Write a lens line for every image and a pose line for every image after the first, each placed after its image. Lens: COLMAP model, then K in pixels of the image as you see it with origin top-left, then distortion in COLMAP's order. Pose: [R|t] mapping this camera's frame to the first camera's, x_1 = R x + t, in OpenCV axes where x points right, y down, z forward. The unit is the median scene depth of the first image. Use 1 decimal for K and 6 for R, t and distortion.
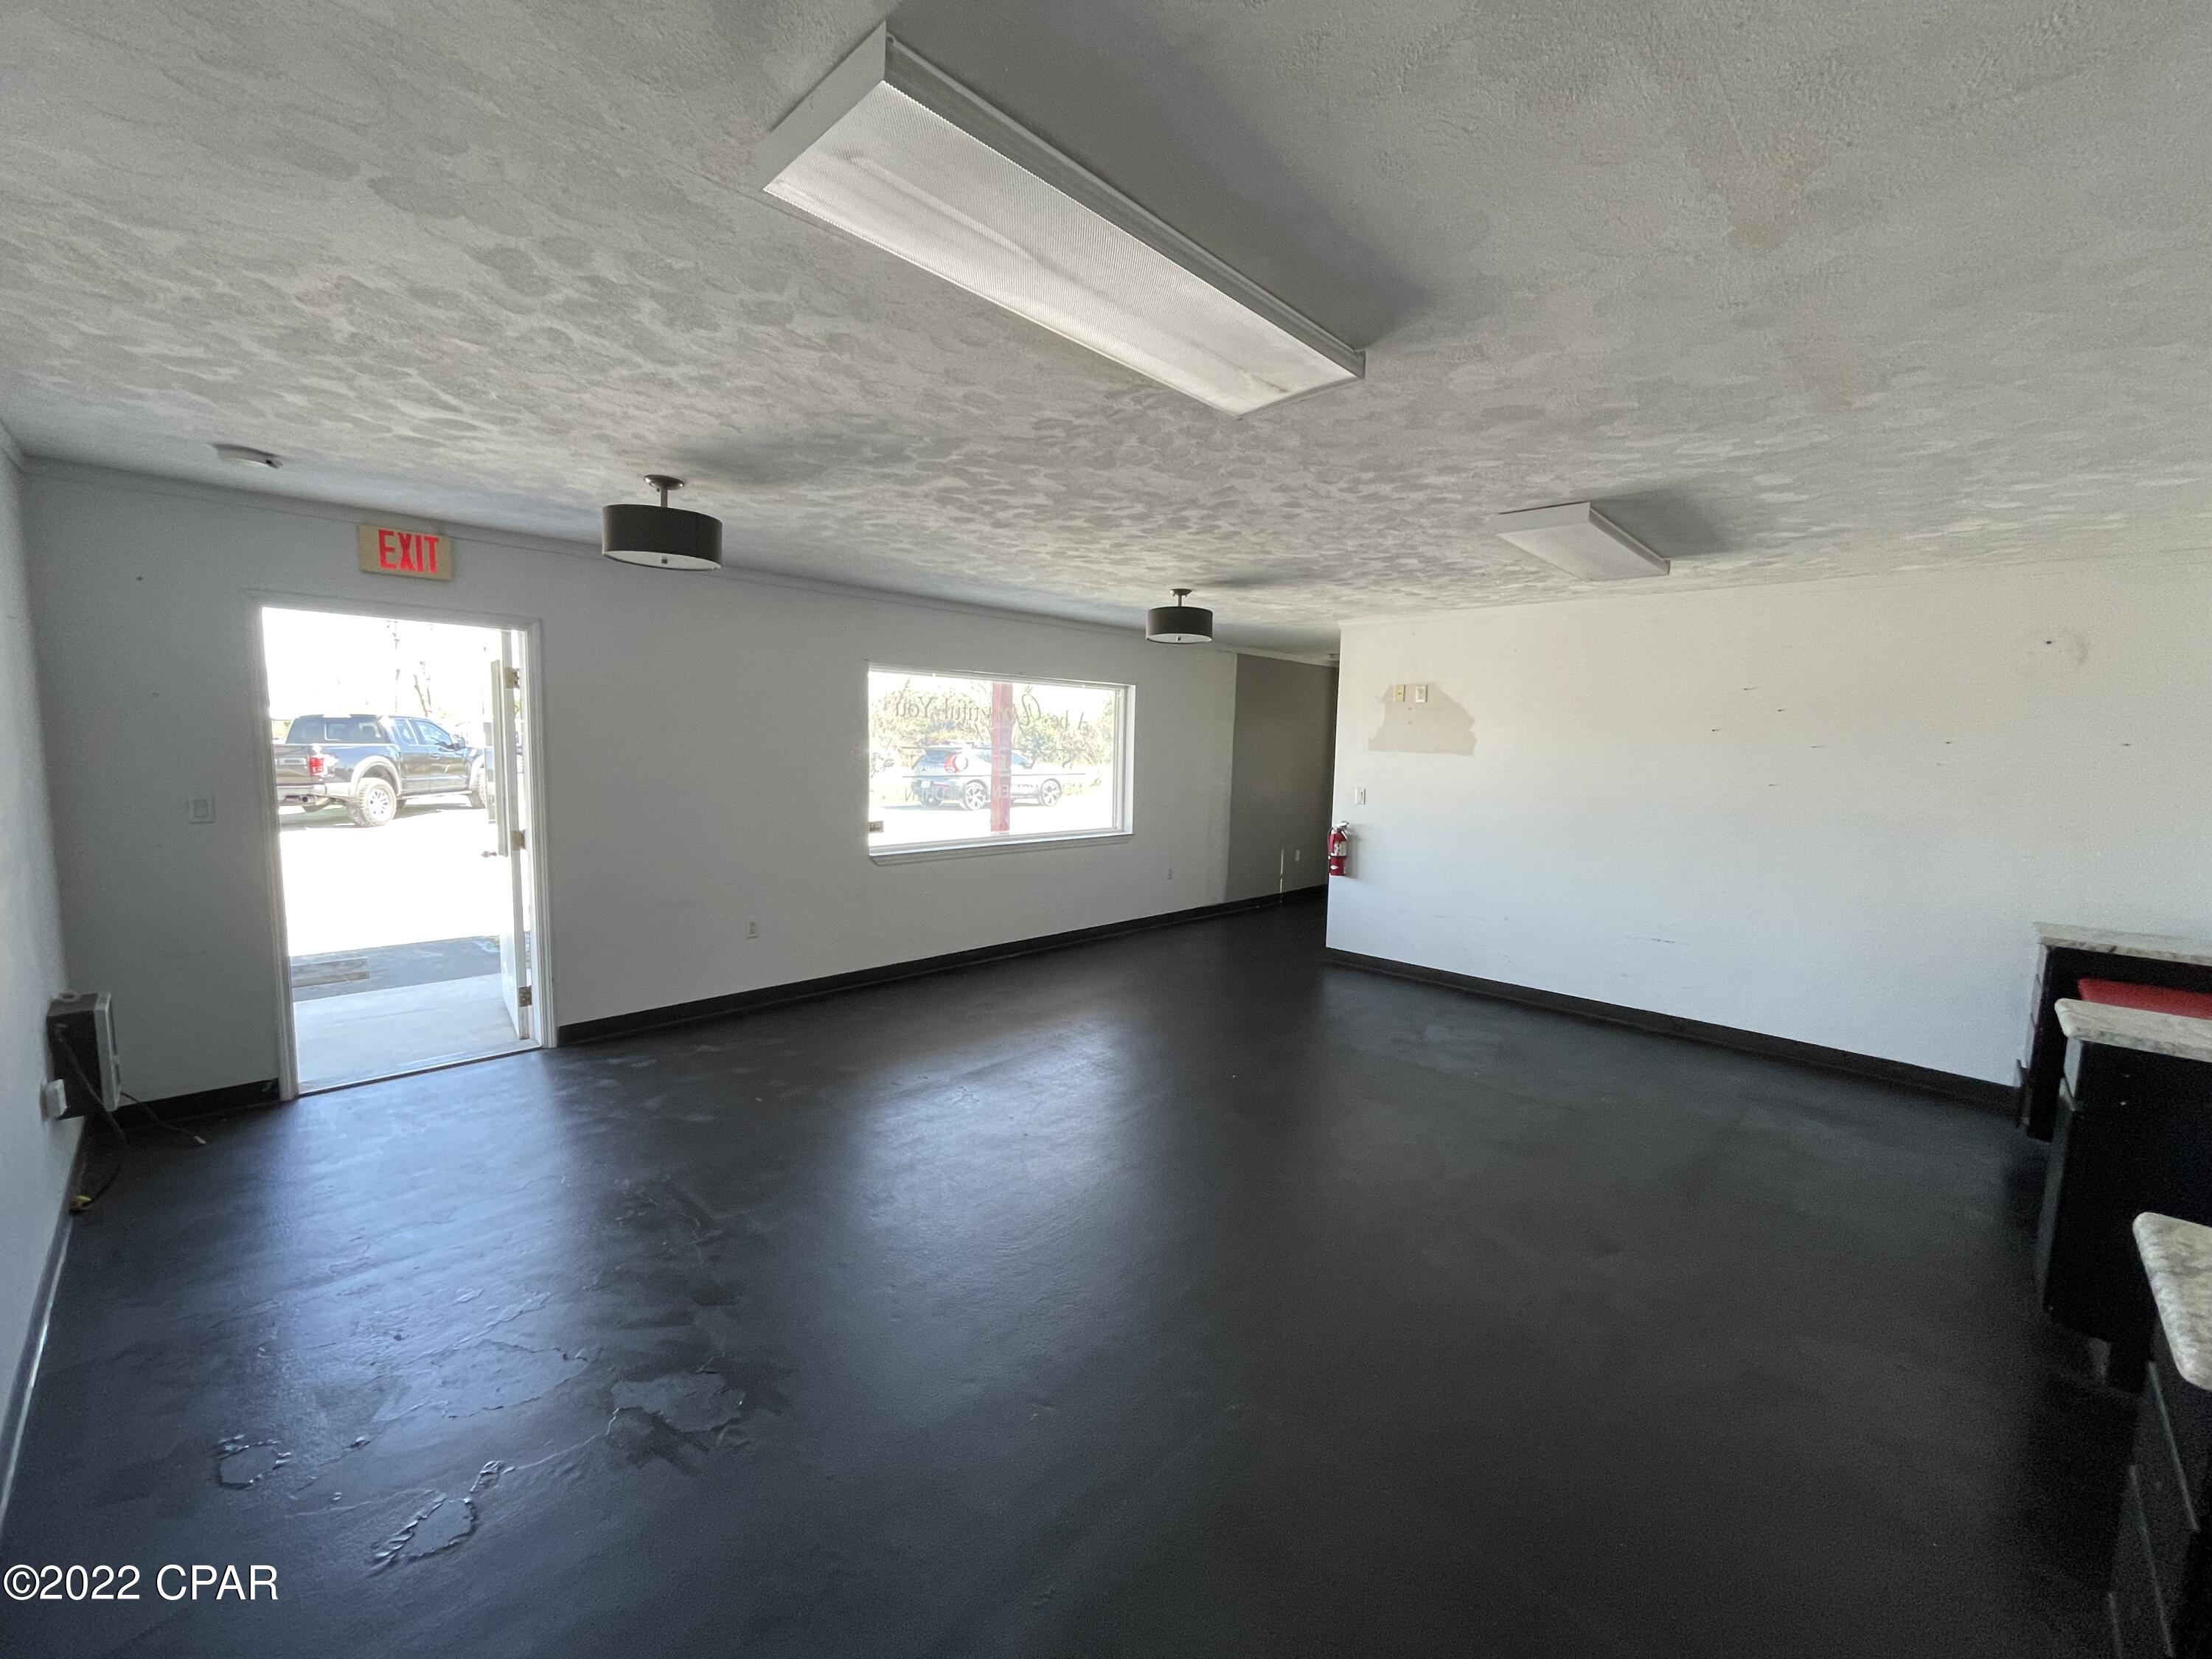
lens RADIAL K [[887.9, 0, 1108.3], [0, 887.9, 829.9], [0, 0, 1]] dist [-0.006111, -0.000392]
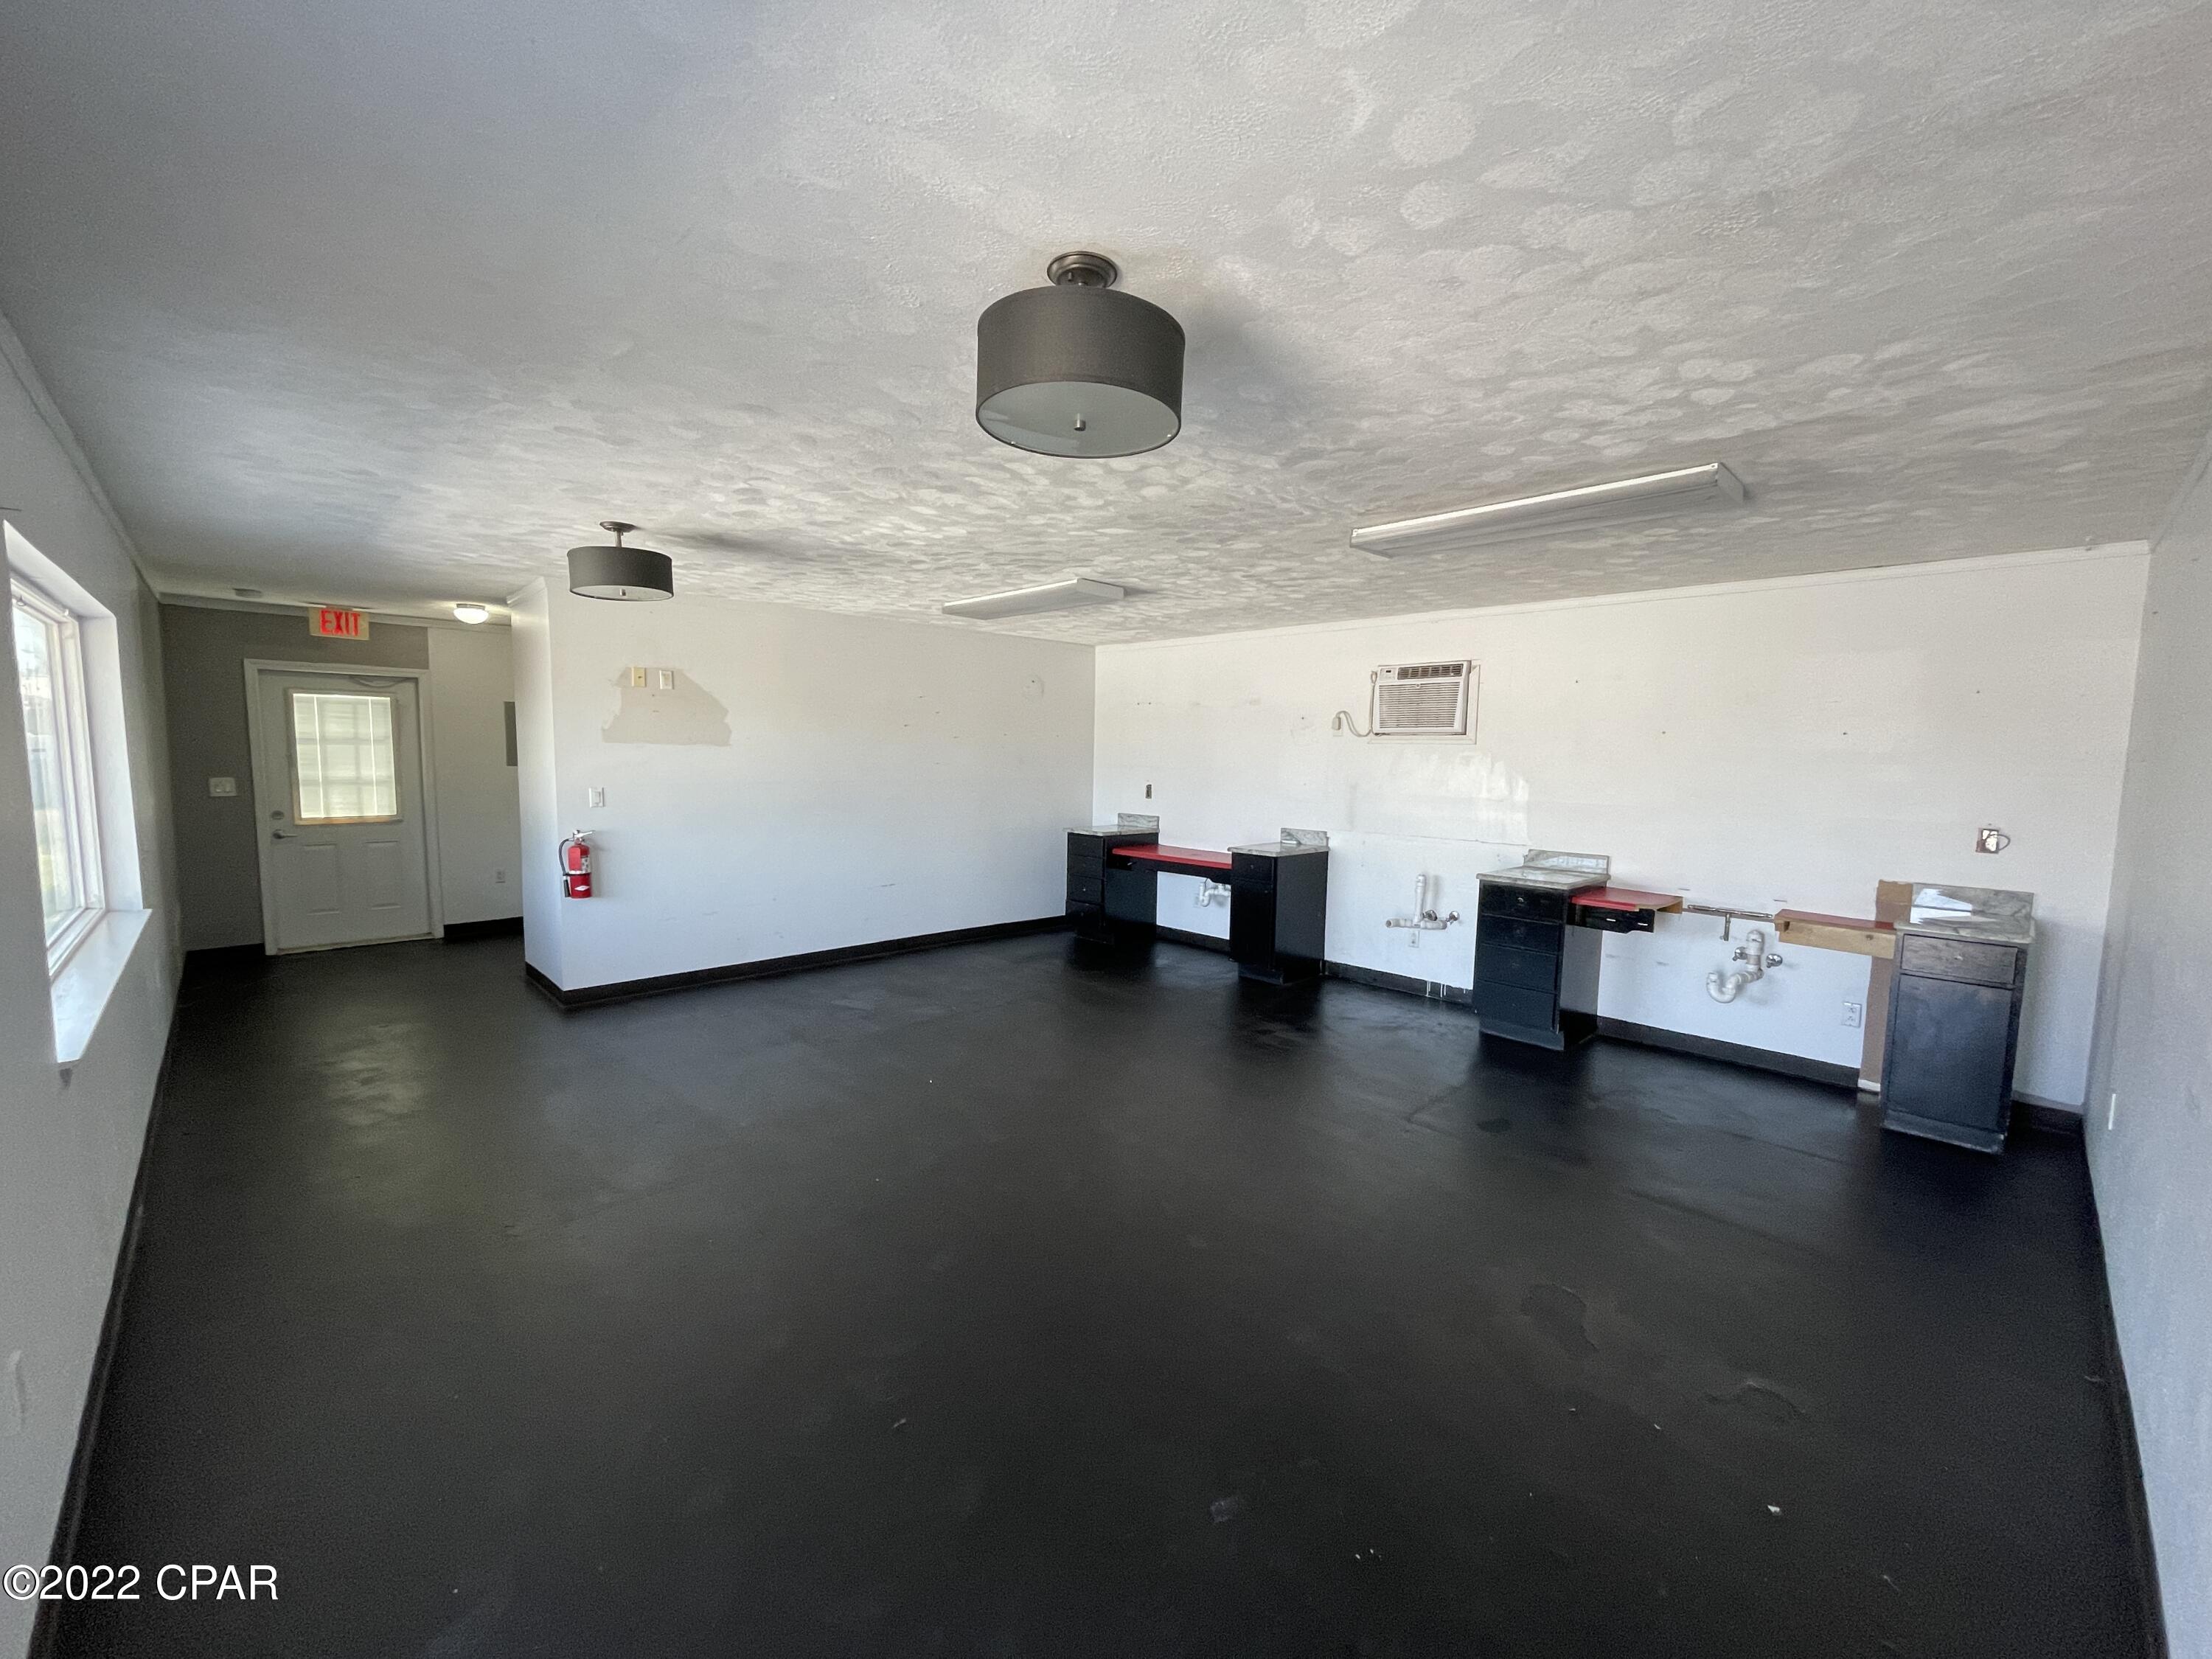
lens RADIAL K [[887.9, 0, 1111.0], [0, 887.9, 832.7], [0, 0, 1]] dist [-0.006111, -0.000392]
pose [[0.018550, -0.117261, 0.992928, -0.583544], [0.083004, 0.989851, 0.115347, -0.066815], [-0.996377, 0.080277, 0.028095, 0.547156]]
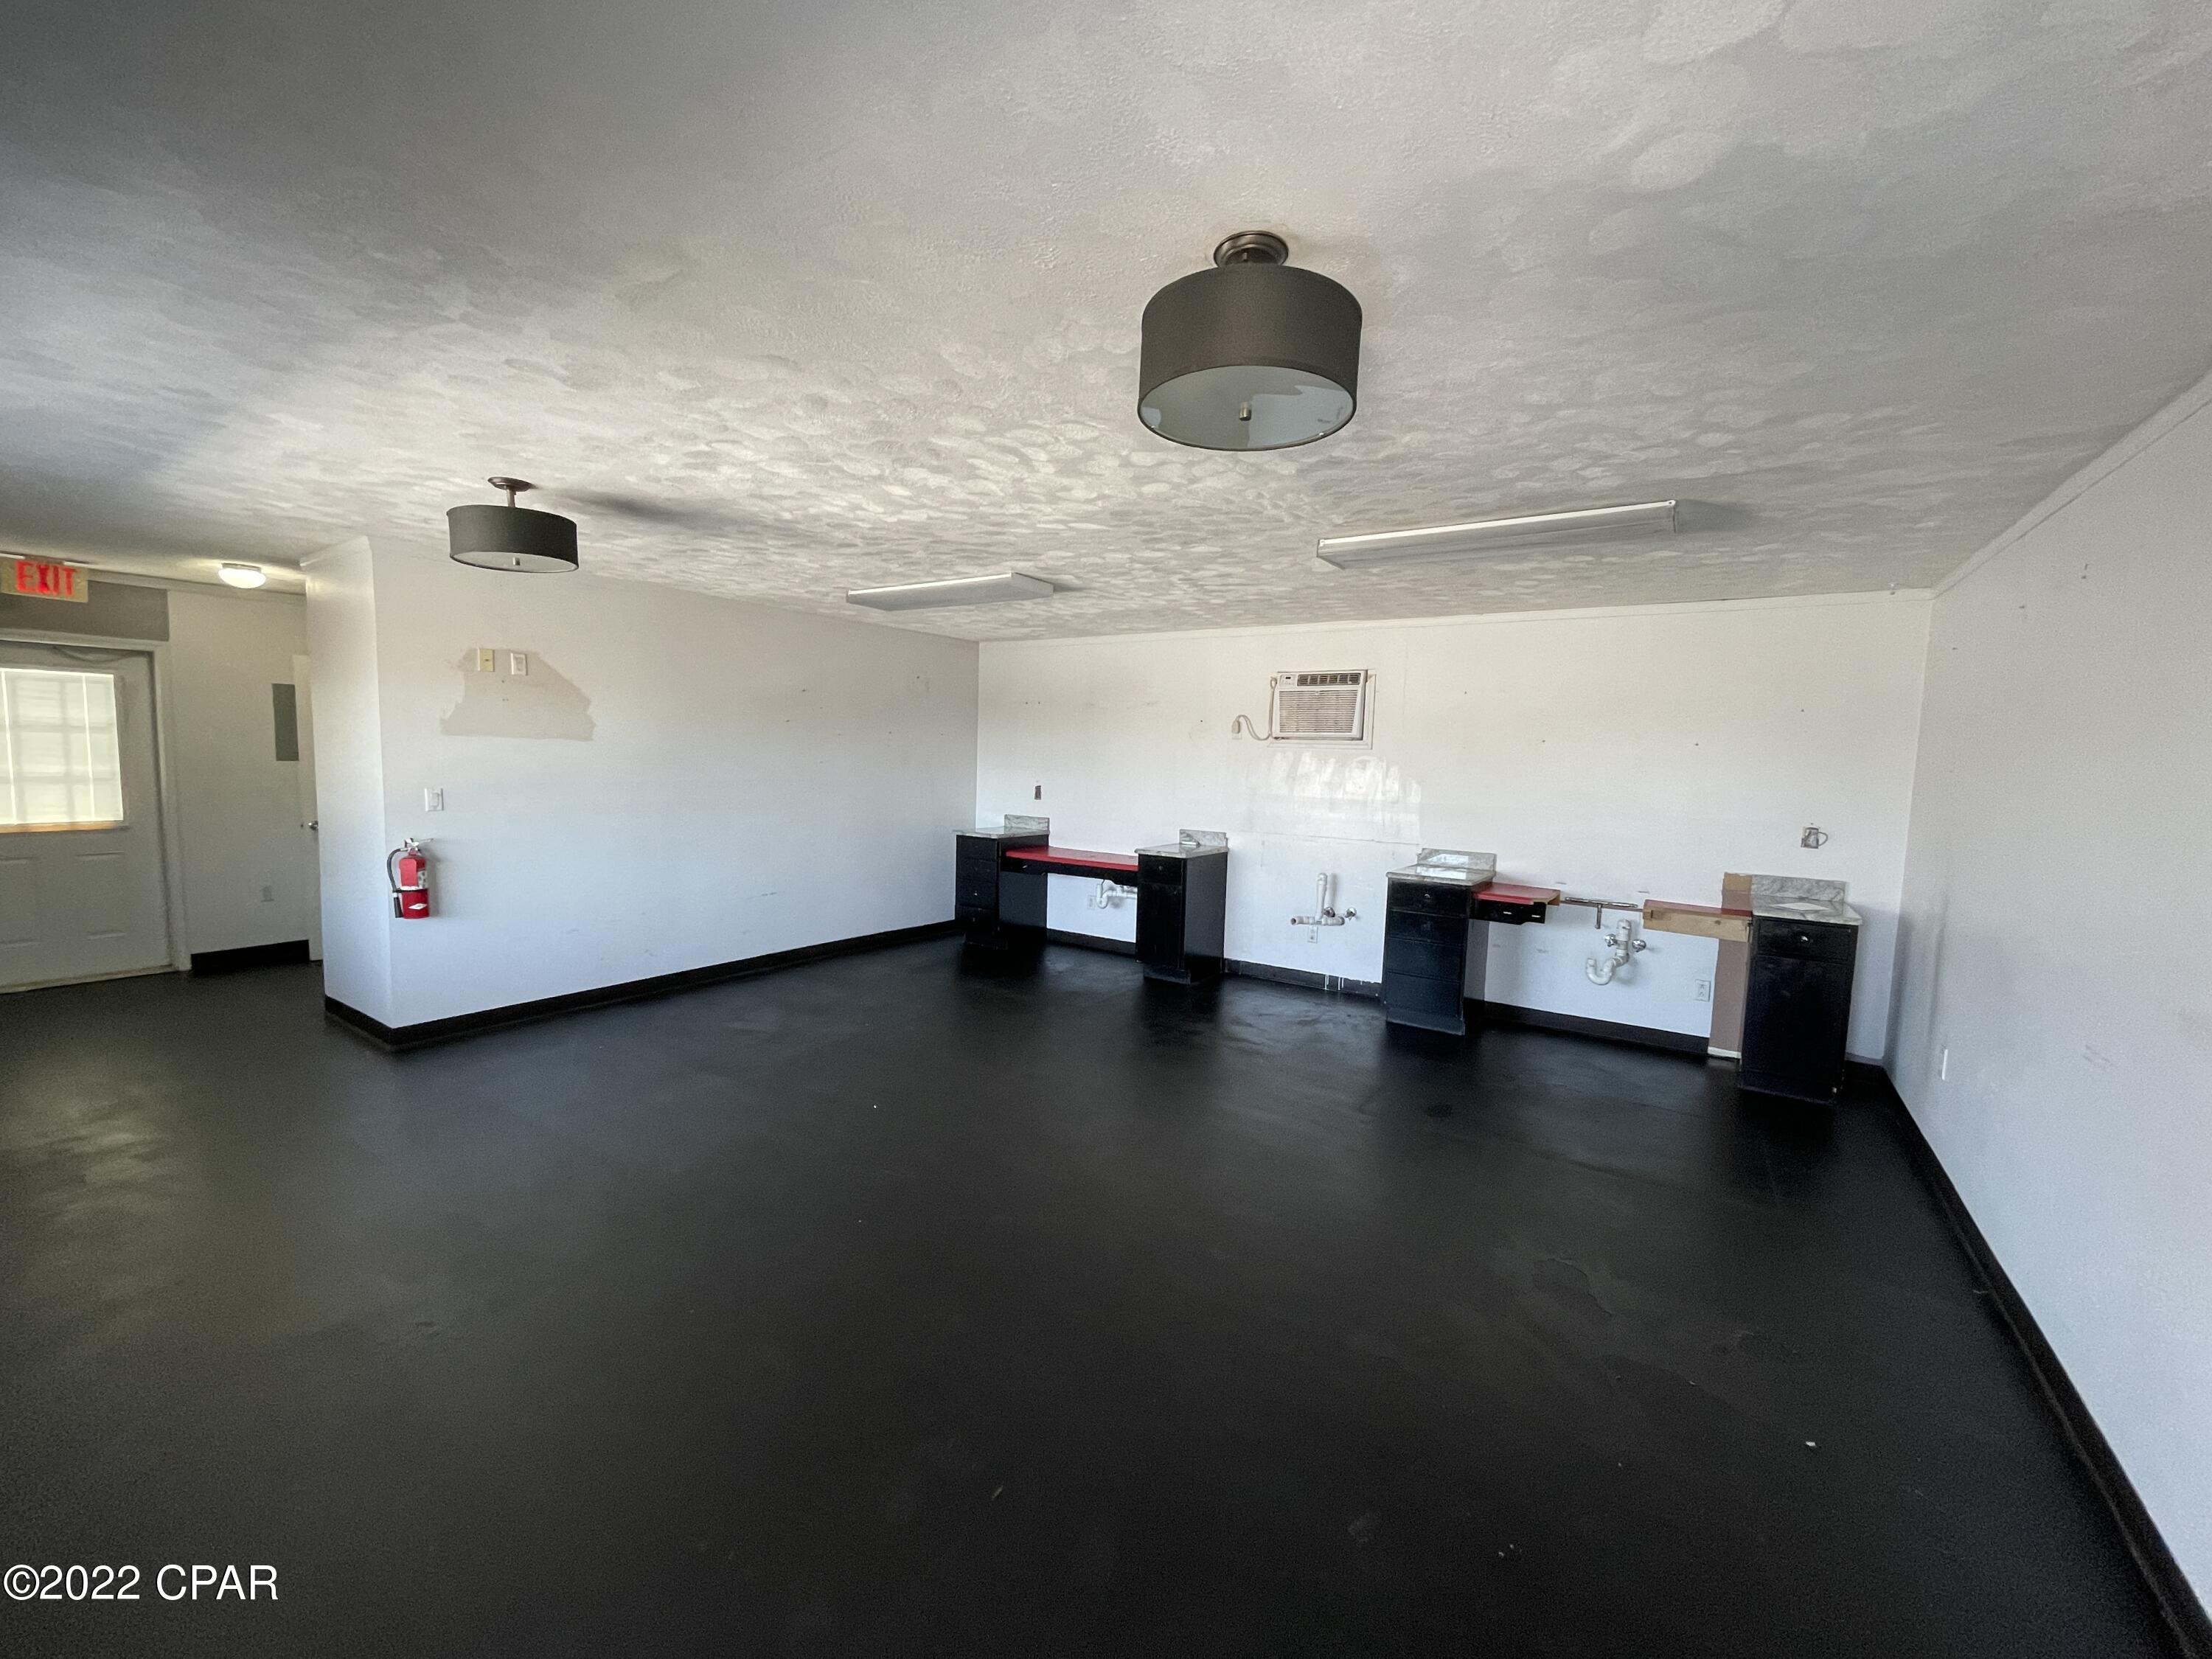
lens RADIAL K [[887.9, 0, 1111.6], [0, 887.9, 831.7], [0, 0, 1]] dist [-0.006111, -0.000392]
pose [[-0.189346, -0.117010, 0.974914, -0.555039], [0.064379, 0.989259, 0.131235, -0.077124], [-0.979798, 0.087613, -0.179779, 0.656861]]
